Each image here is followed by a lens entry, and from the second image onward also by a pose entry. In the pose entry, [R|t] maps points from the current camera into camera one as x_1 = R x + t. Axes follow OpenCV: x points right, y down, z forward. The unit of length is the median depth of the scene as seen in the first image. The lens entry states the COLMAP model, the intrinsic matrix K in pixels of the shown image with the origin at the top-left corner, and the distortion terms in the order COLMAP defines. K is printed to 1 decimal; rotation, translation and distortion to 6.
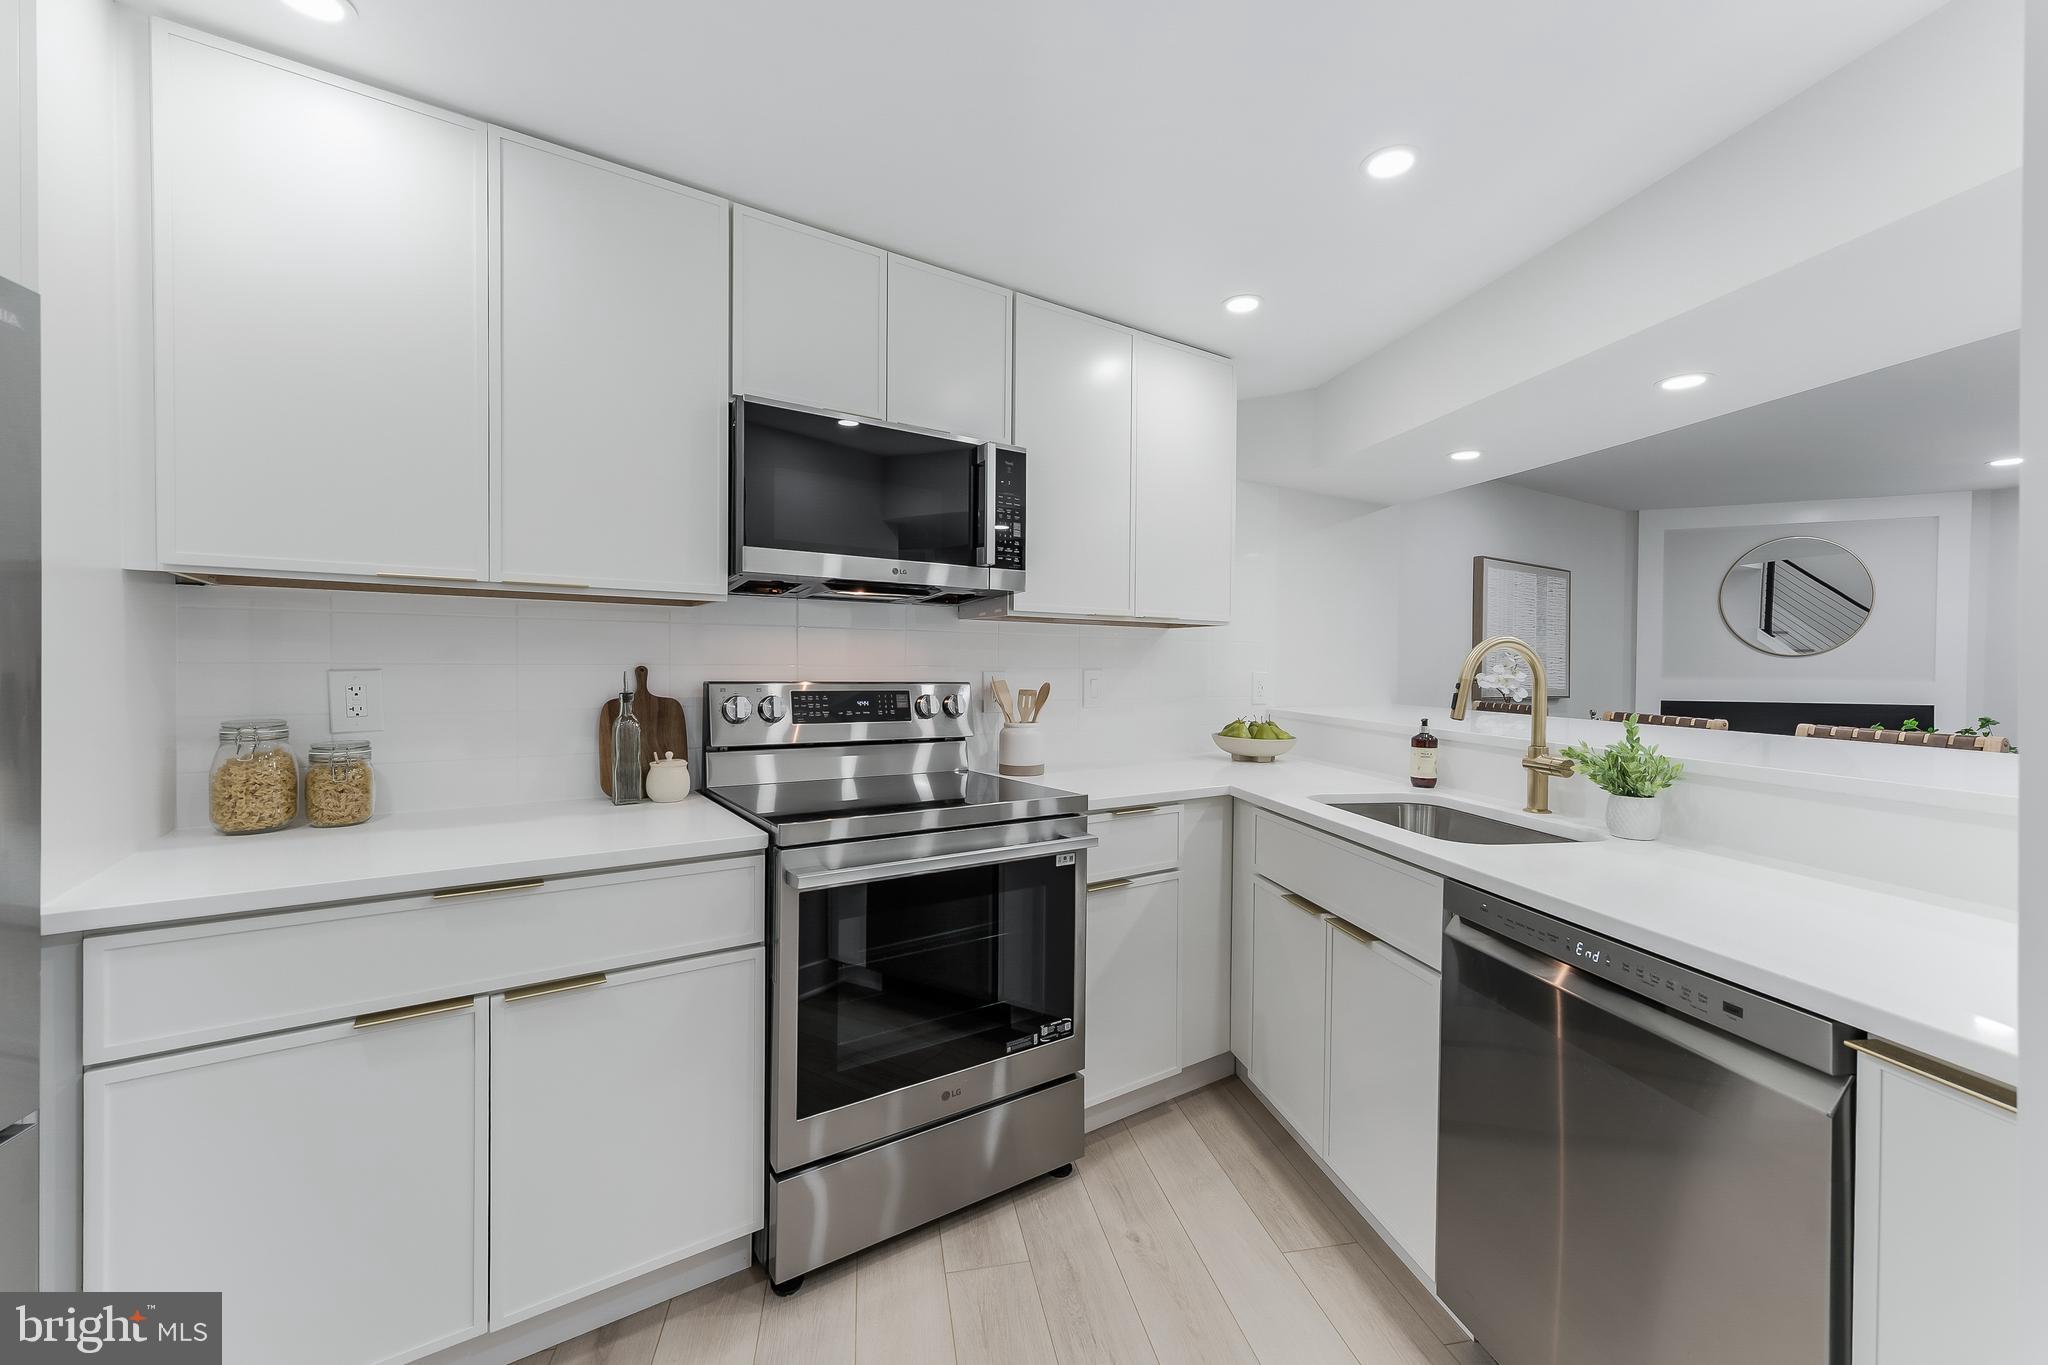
lens RADIAL K [[818.6, 0, 1027.9], [0, 818.6, 673.9], [0, 0, 1]] dist [0.008304, -0.000208]
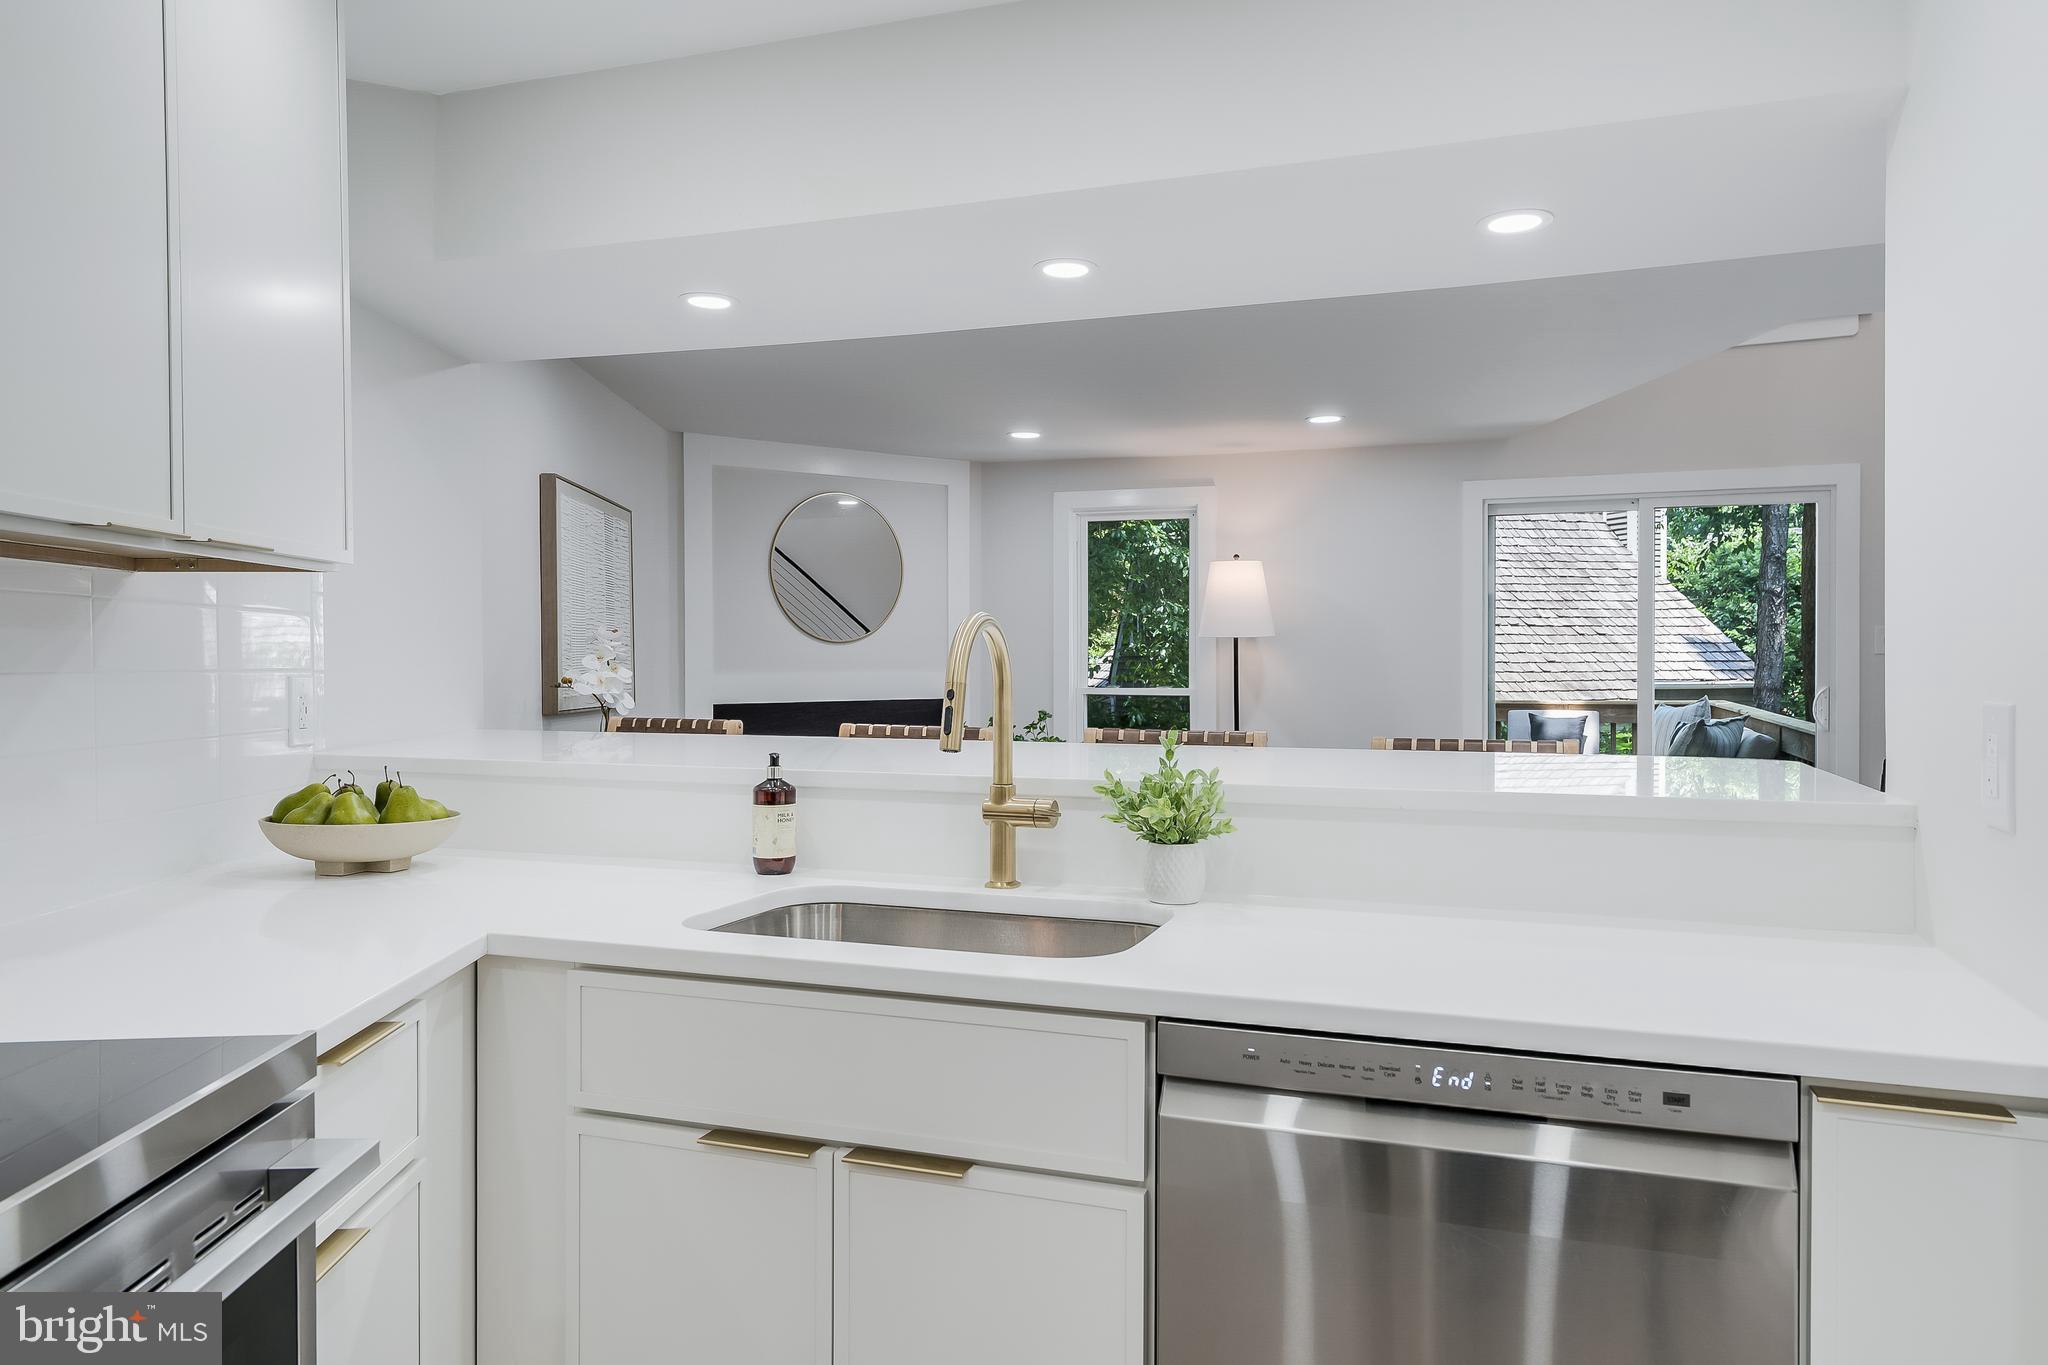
lens RADIAL K [[1369.1, 0, 1042.1], [0, 1369.1, 676.4], [0, 0, 1]] dist [0.008306, 0.000941]
pose [[0.510552, -0.019878, 0.859617, -0.264023], [0.015636, 0.999782, 0.013832, -0.009772], [-0.859705, 0.006379, 0.510751, 0.400000]]
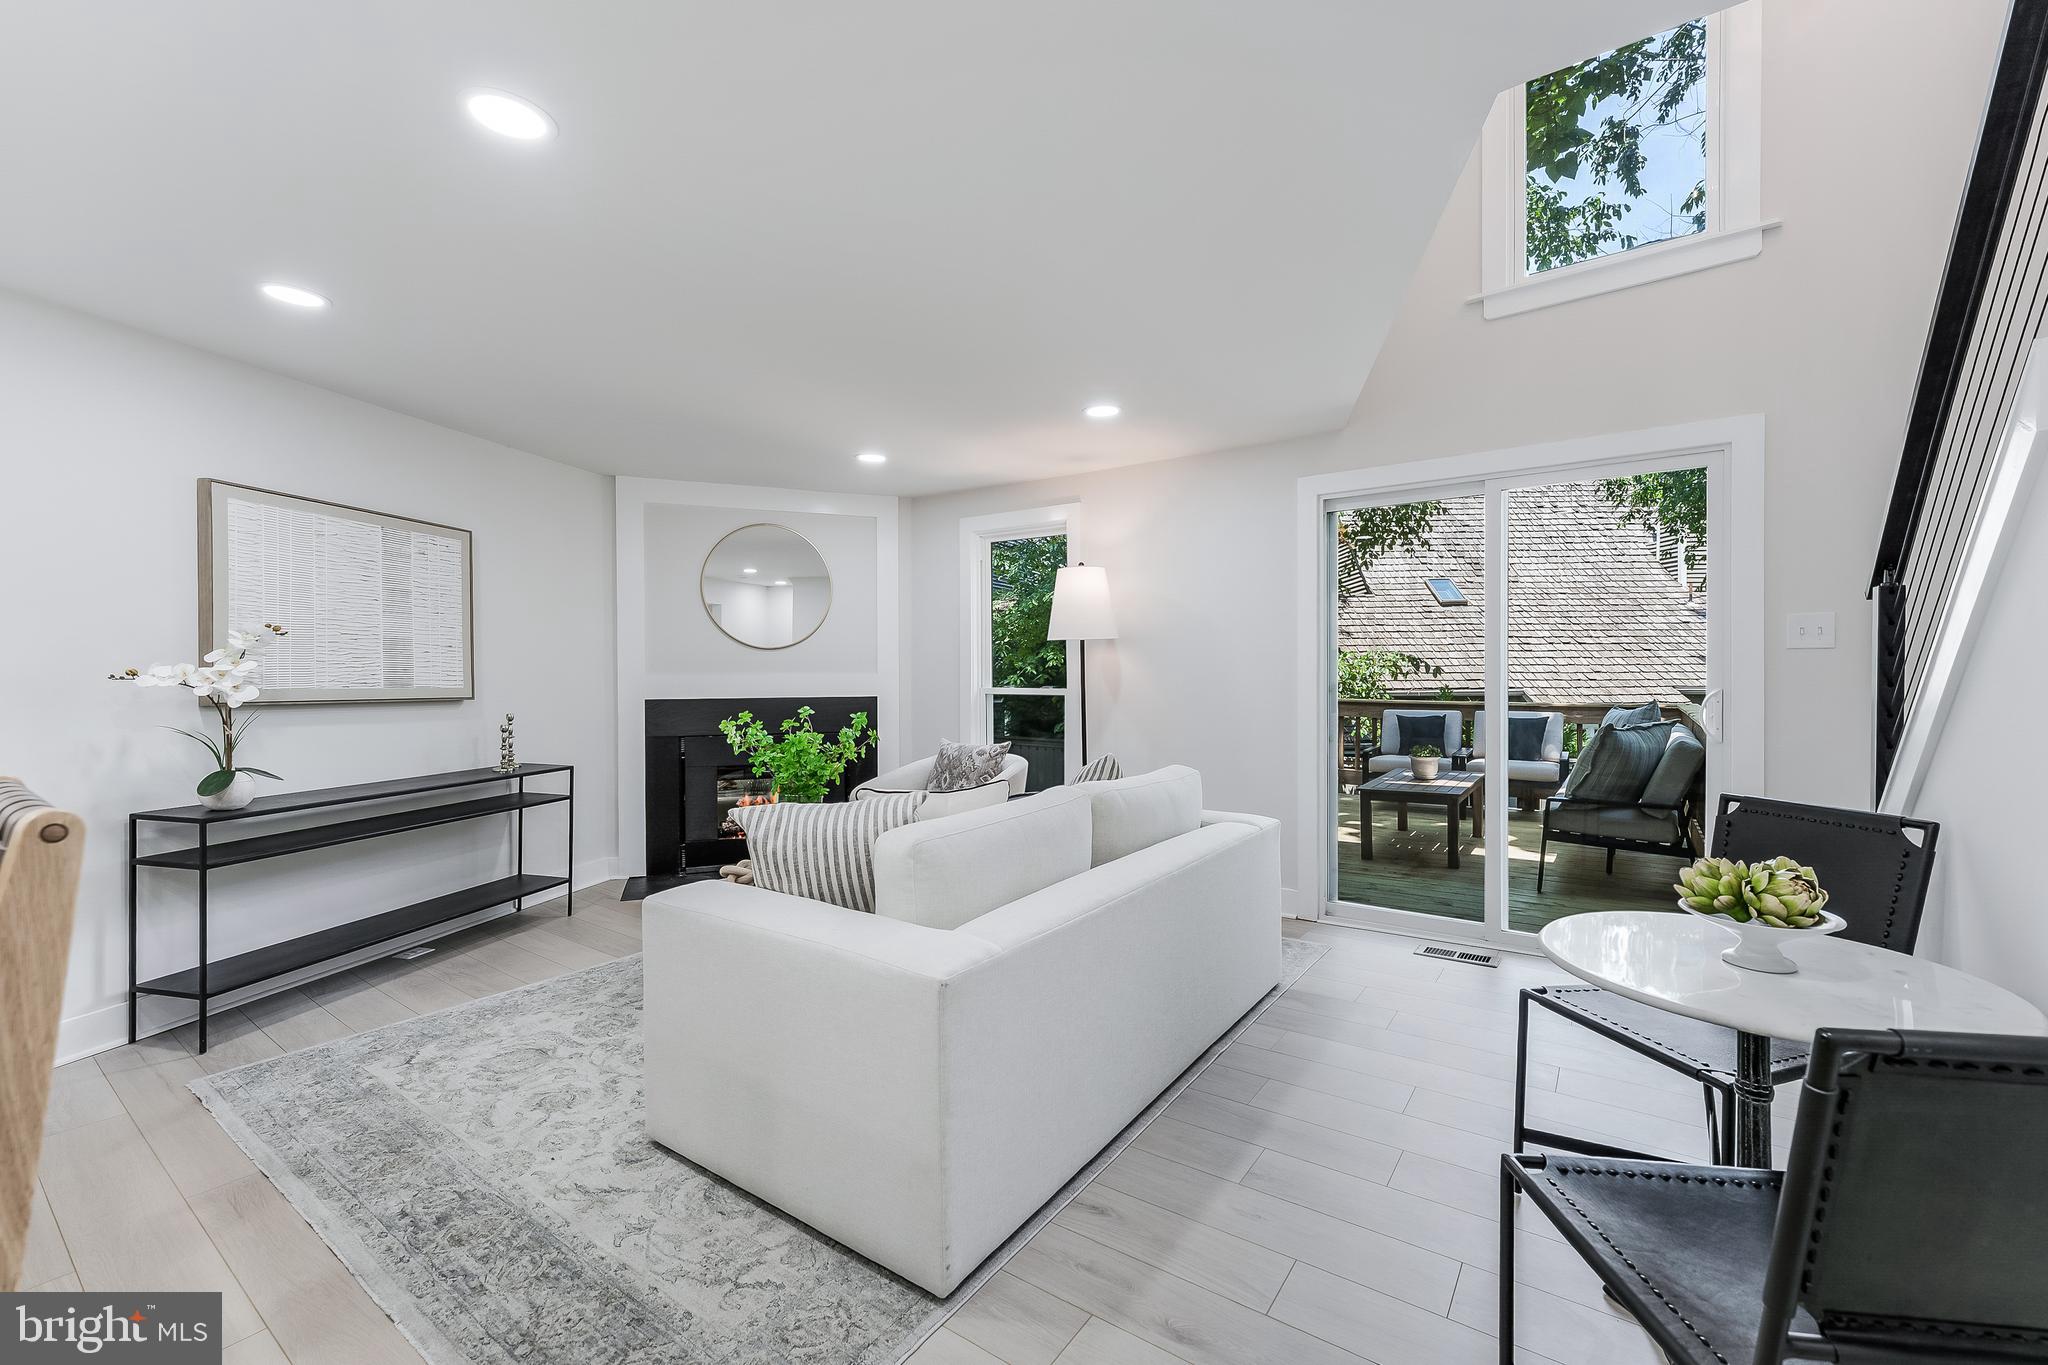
lens RADIAL K [[847.8, 0, 1034.3], [0, 847.8, 680.3], [0, 0, 1]] dist [0.012774, -0.000215]
pose [[0.725831, -0.014895, 0.687712, 1.190398], [0.015632, 0.999865, 0.005157, 0.037591], [-0.687695, 0.007007, 0.725966, 0.192374]]
